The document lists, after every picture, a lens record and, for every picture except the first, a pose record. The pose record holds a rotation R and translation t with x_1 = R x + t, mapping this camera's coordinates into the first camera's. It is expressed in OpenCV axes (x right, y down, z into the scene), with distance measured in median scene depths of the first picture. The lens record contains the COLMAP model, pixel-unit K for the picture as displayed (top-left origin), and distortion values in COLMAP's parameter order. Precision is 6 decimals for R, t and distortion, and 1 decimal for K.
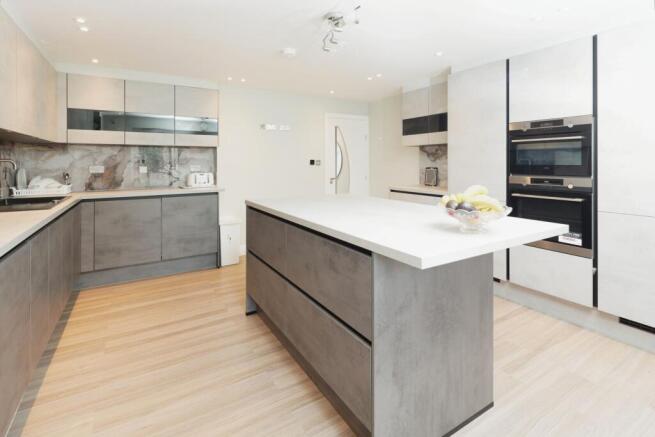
lens RADIAL K [[318.9, 0, 327.6], [0, 318.9, 160.4], [0, 0, 1]] dist [0.025275, -0.008989]
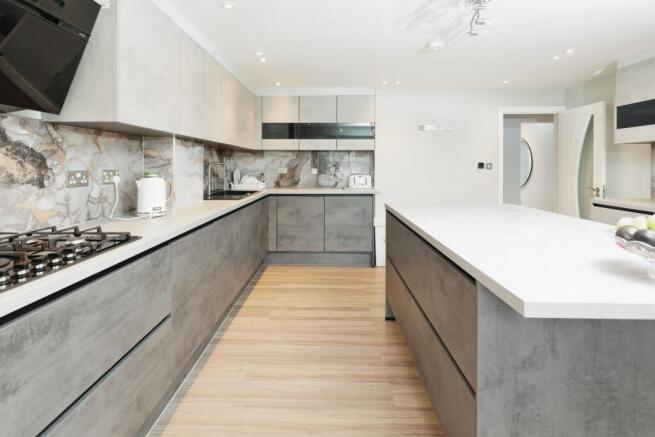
lens RADIAL K [[320.2, 0, 326.9], [0, 320.2, 163.8], [0, 0, 1]] dist [0.023755, -0.009199]
pose [[0.843840, 0.001717, -0.536593, 0.103167], [-0.000647, 0.999997, 0.002182, -0.000993], [0.536595, -0.001494, 0.843839, 0.051920]]
